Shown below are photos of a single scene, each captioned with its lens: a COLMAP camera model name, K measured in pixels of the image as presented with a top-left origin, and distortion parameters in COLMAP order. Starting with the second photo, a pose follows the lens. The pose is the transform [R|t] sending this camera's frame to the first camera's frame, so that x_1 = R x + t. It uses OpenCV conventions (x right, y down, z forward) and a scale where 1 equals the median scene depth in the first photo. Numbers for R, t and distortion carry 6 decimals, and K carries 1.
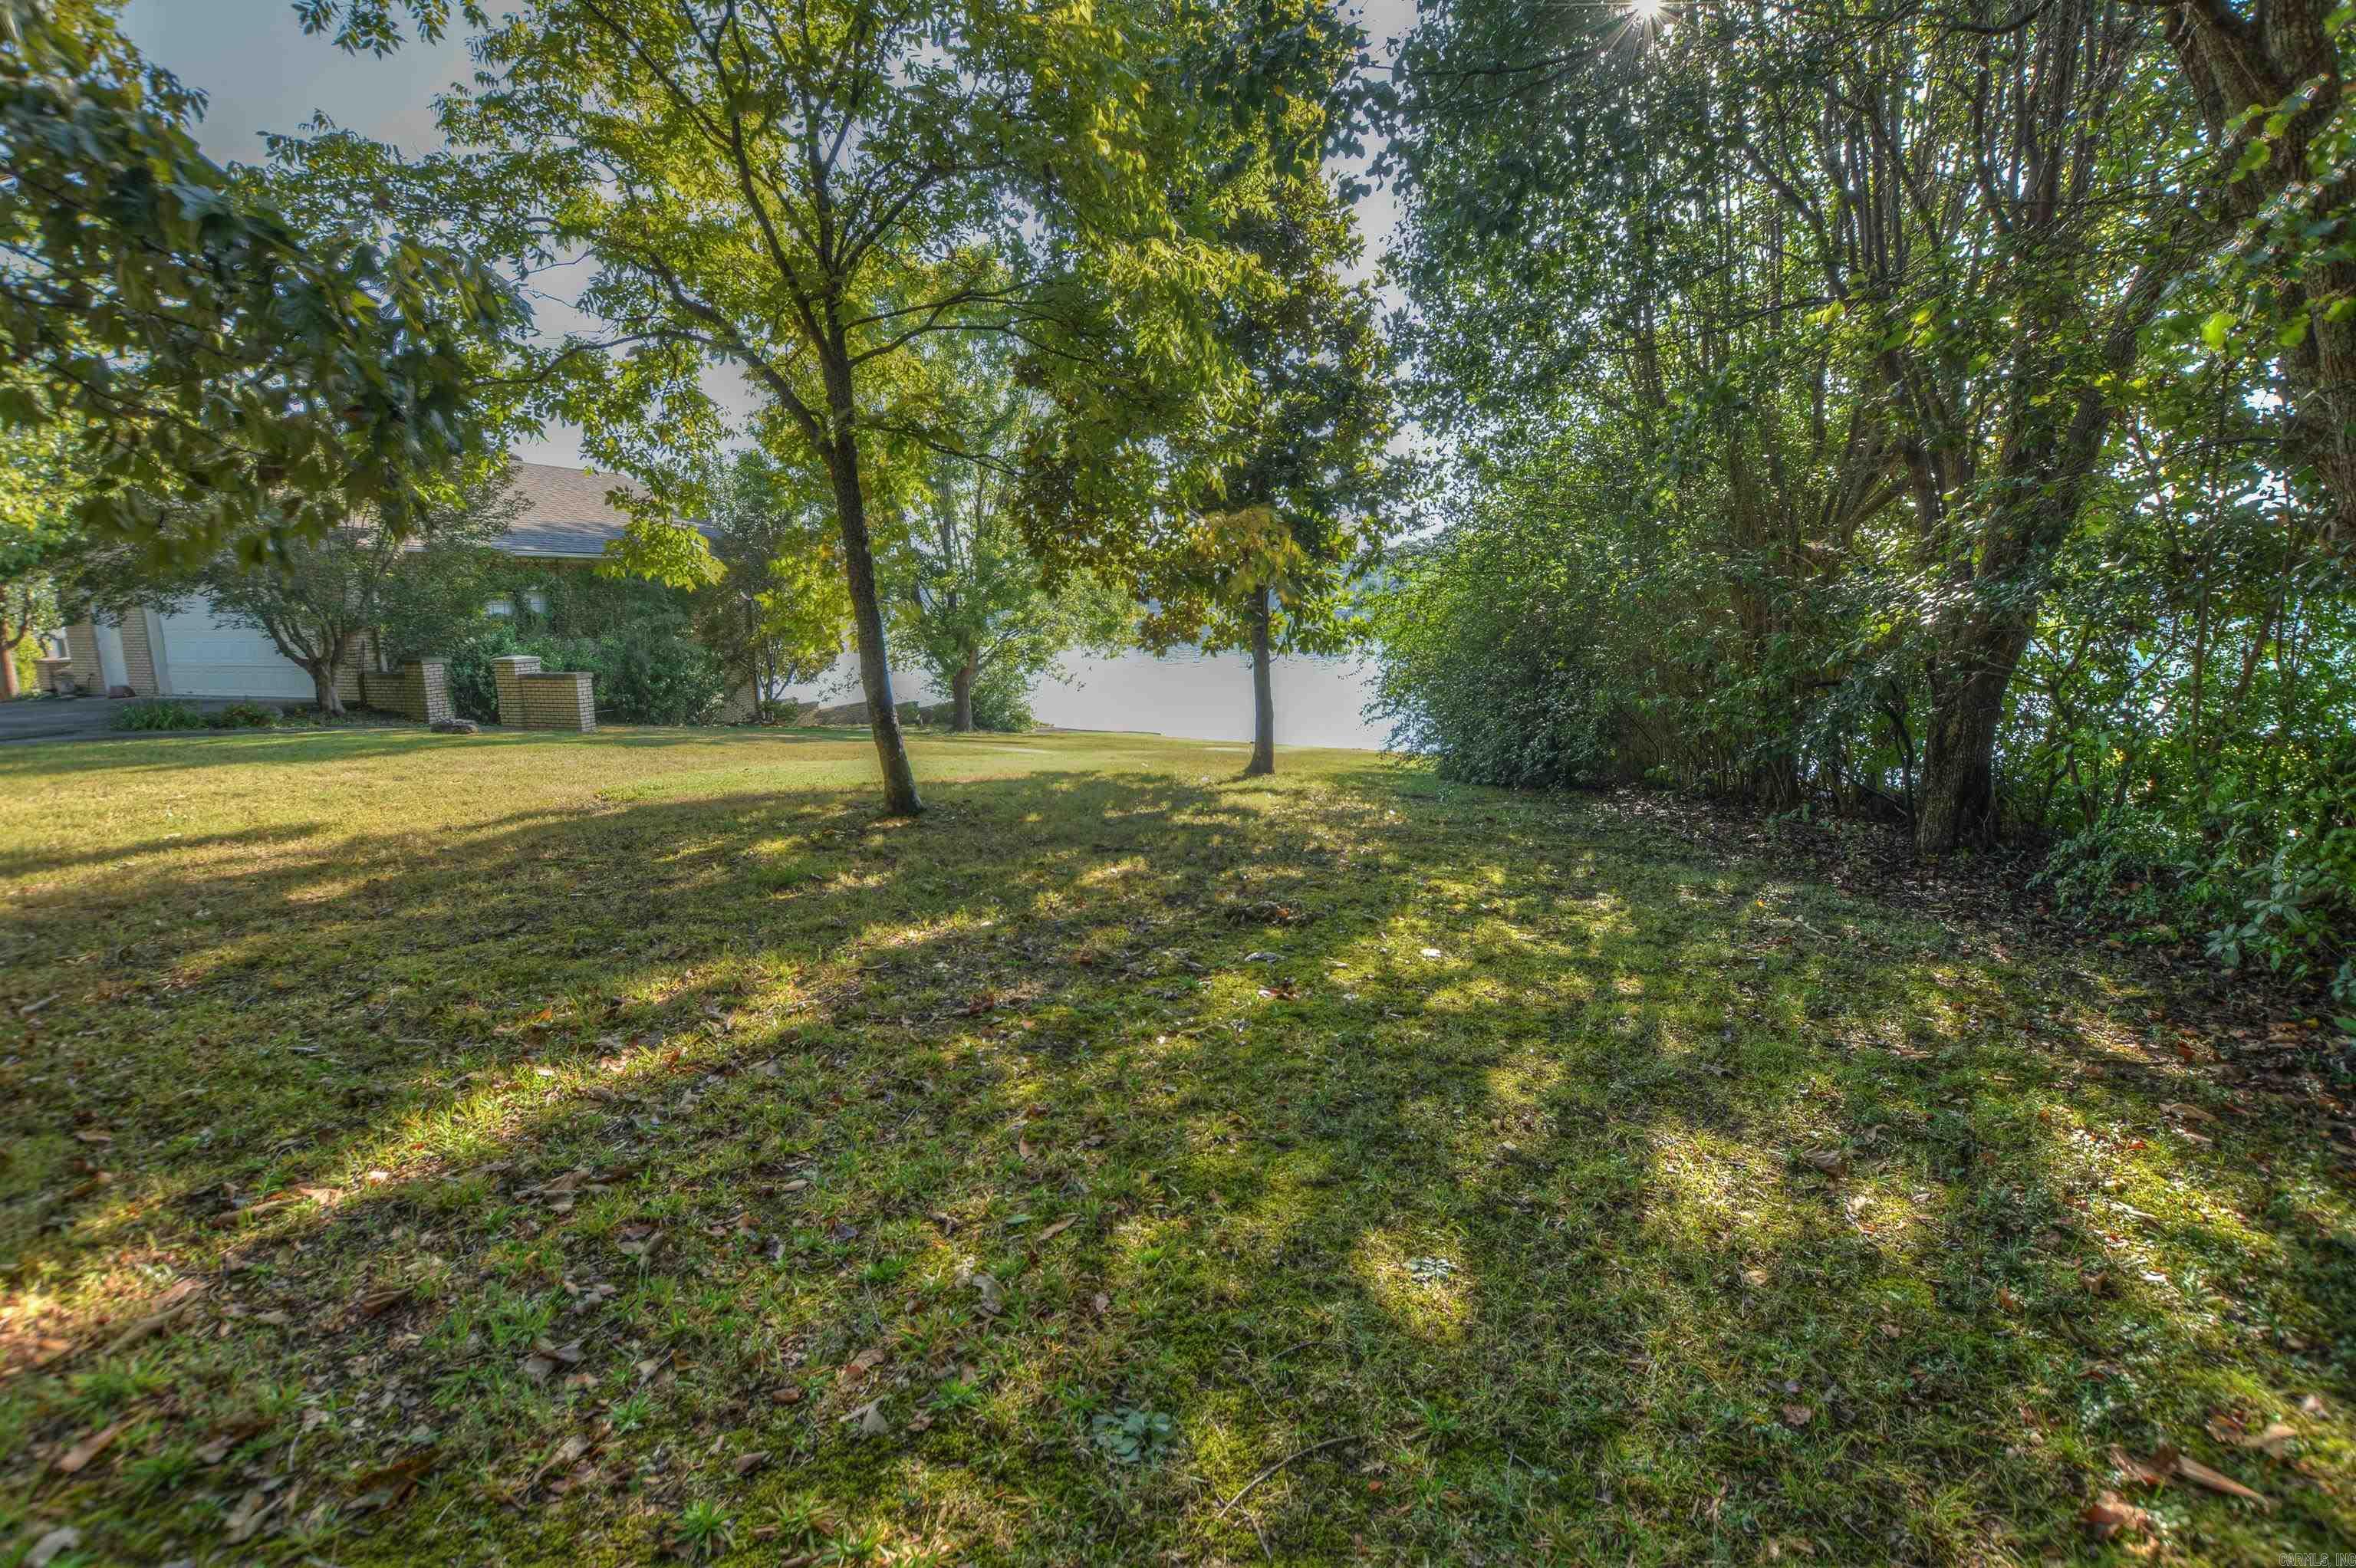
lens RADIAL K [[1045.2, 0, 1171.4], [0, 1045.2, 790.9], [0, 0, 1]] dist [-0.031091, 0.003692]
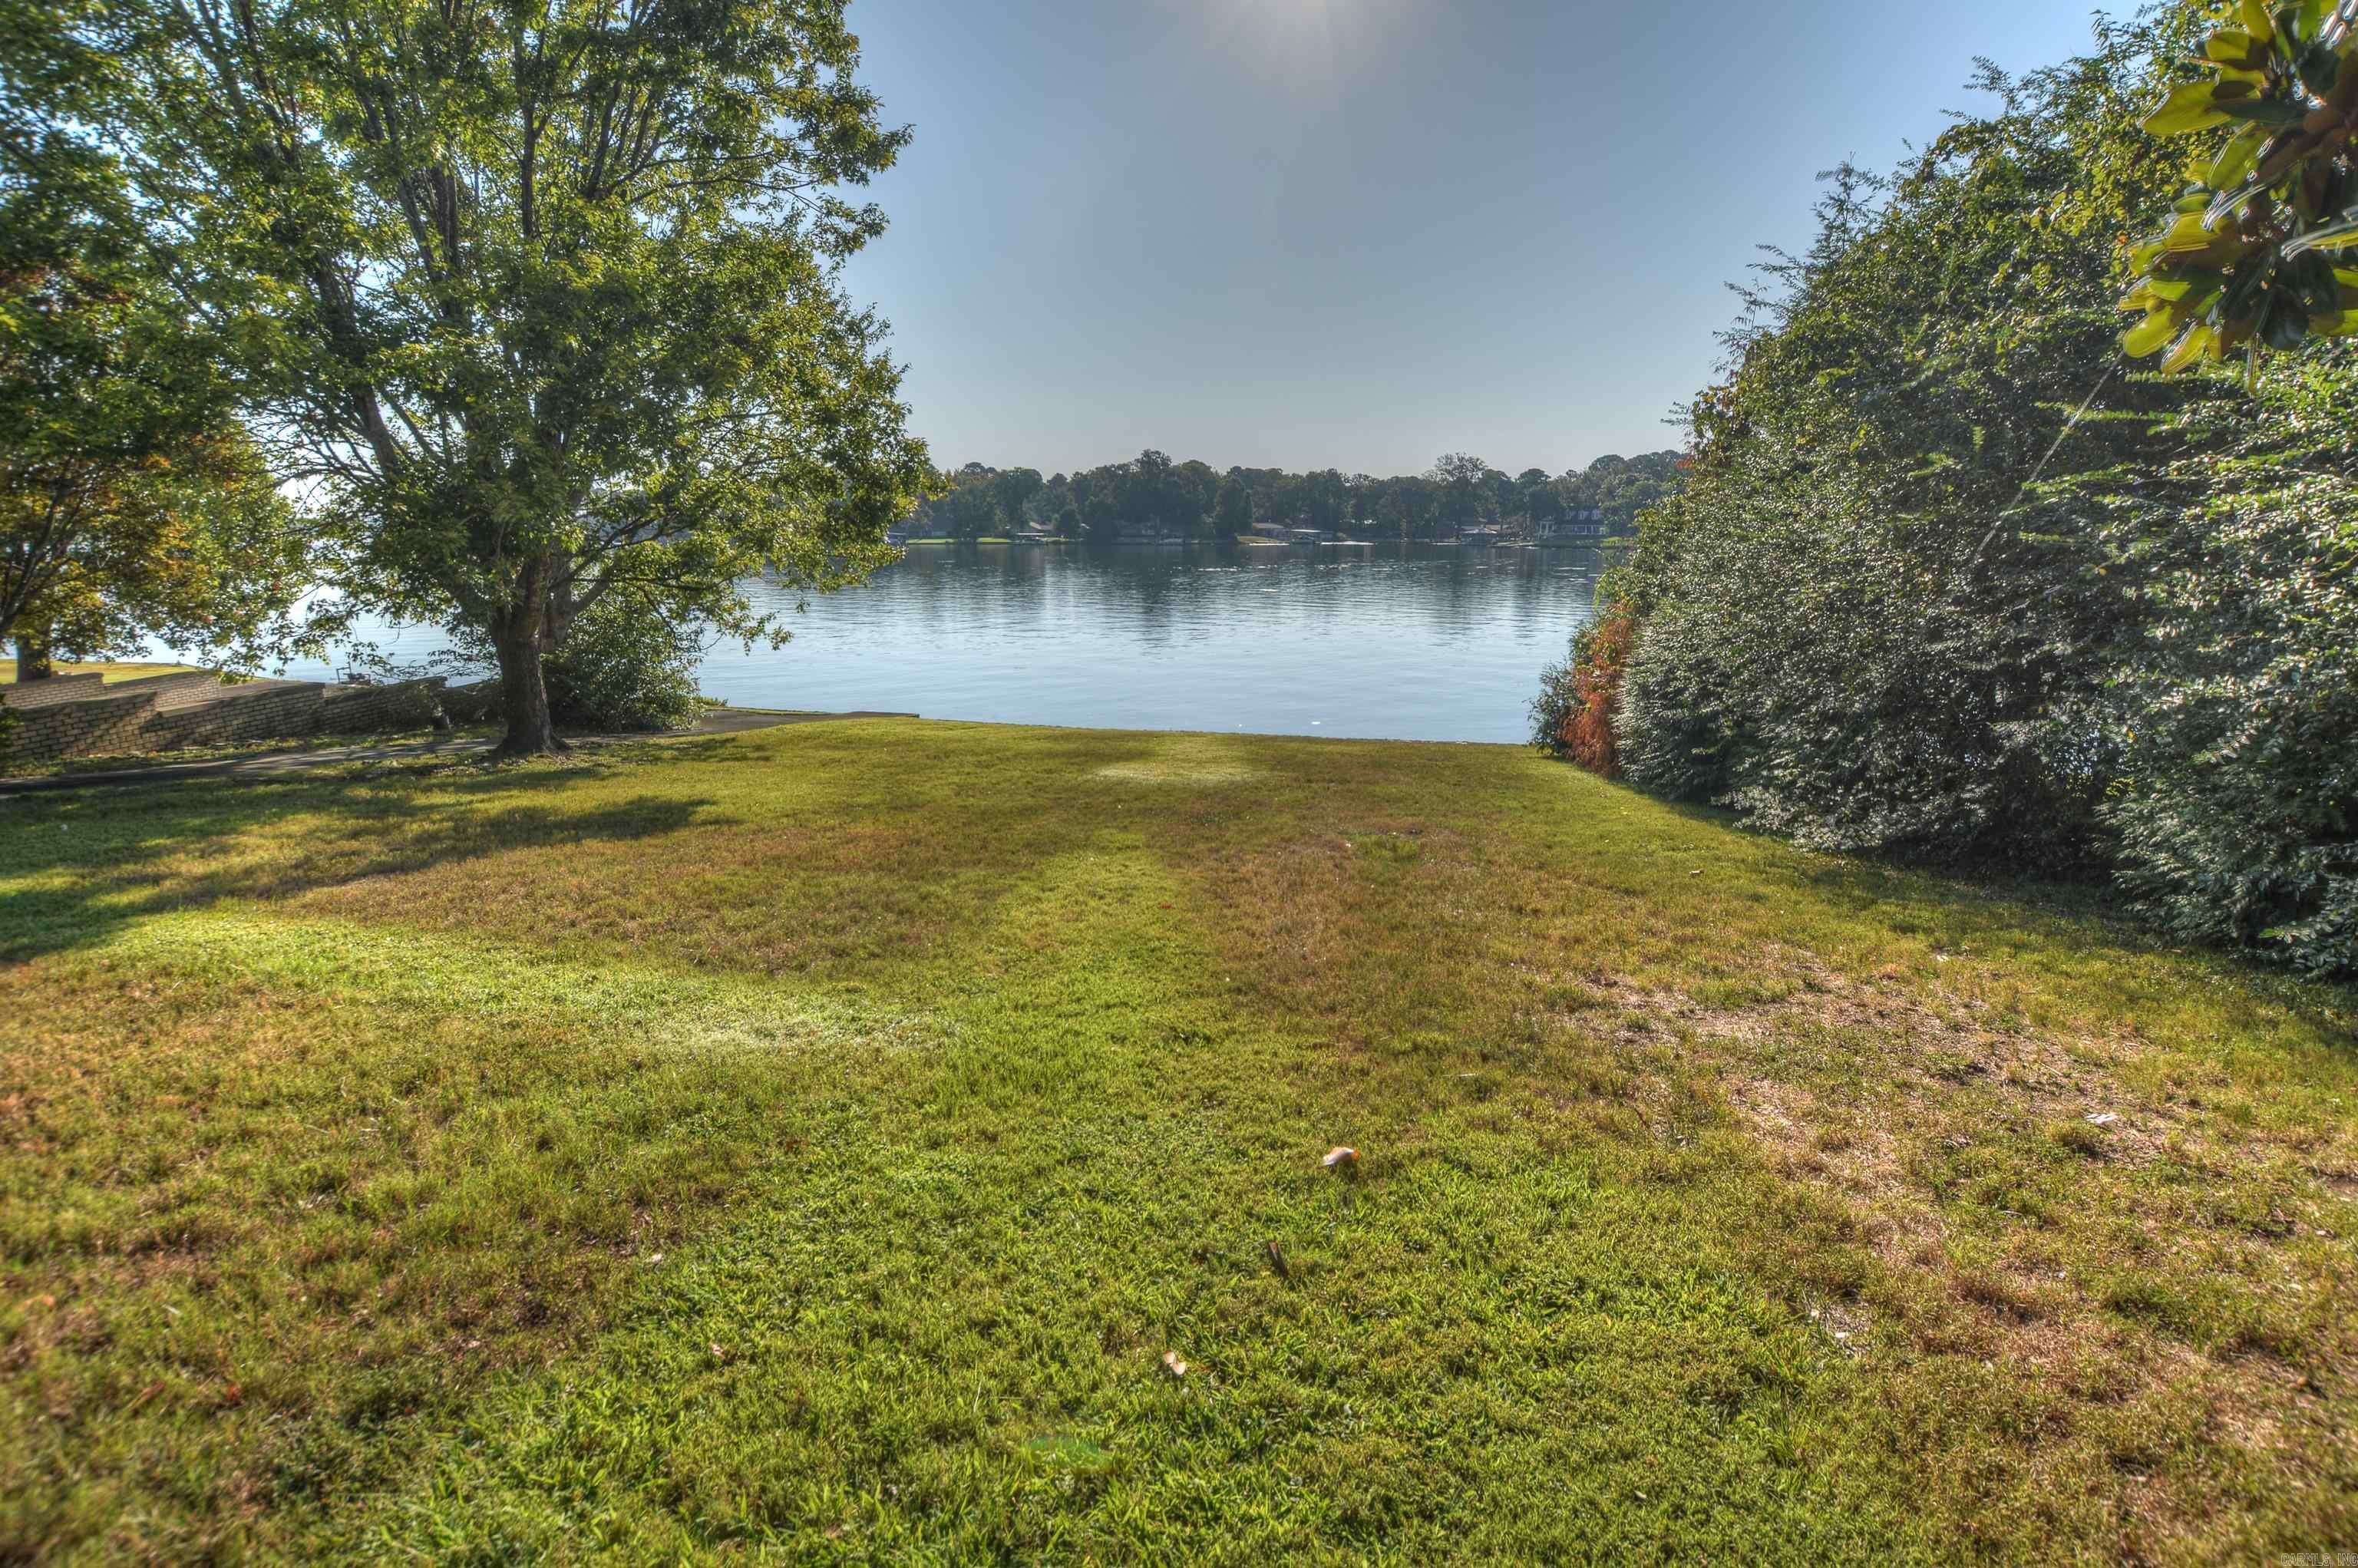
lens RADIAL K [[1076.7, 0, 1168.0], [0, 1076.7, 799.6], [0, 0, 1]] dist [-0.039281, -0.000047]
pose [[0.955546, -0.054195, 0.289819, -0.140380], [0.036975, 0.997228, 0.064568, -0.105957], [-0.292515, -0.050982, 0.954901, 0.935242]]
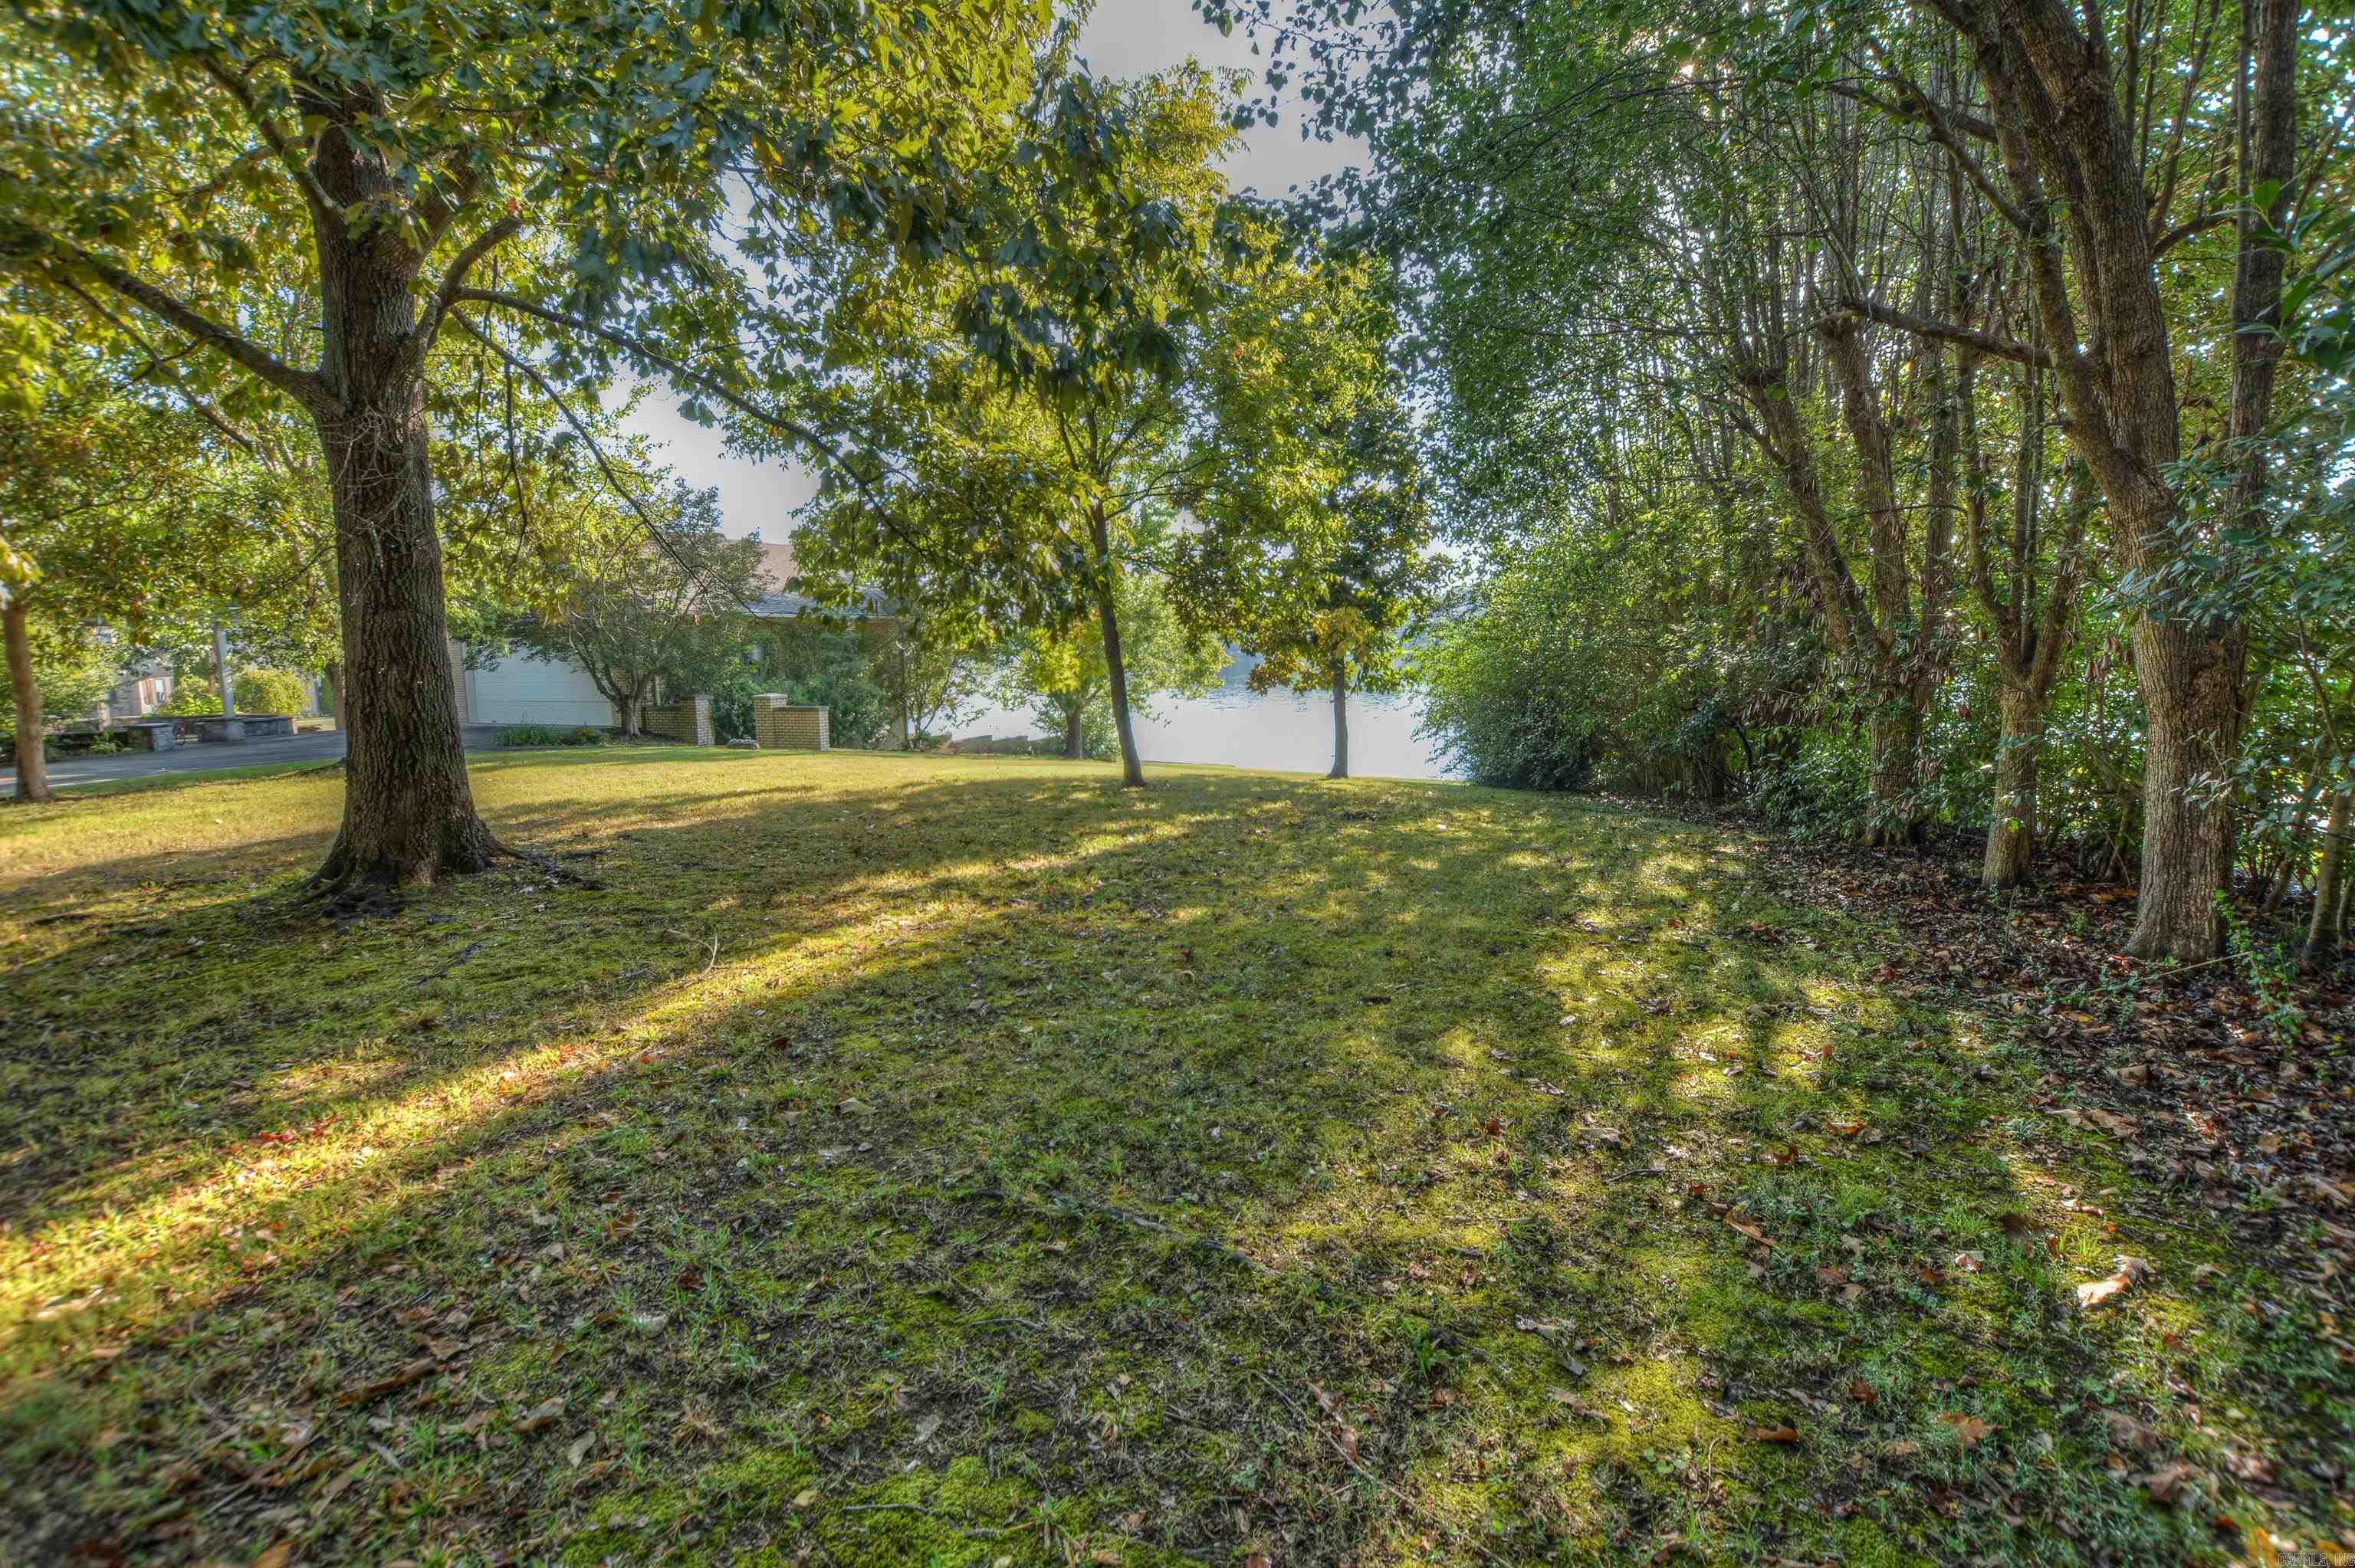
lens RADIAL K [[1044.7, 0, 1167.1], [0, 1044.7, 765.9], [0, 0, 1]] dist [-0.031091, 0.003692]
pose [[0.998554, 0.004918, -0.053534, -0.060364], [-0.008368, 0.997889, -0.064398, 0.051302], [0.053104, 0.064752, 0.996487, -0.350292]]
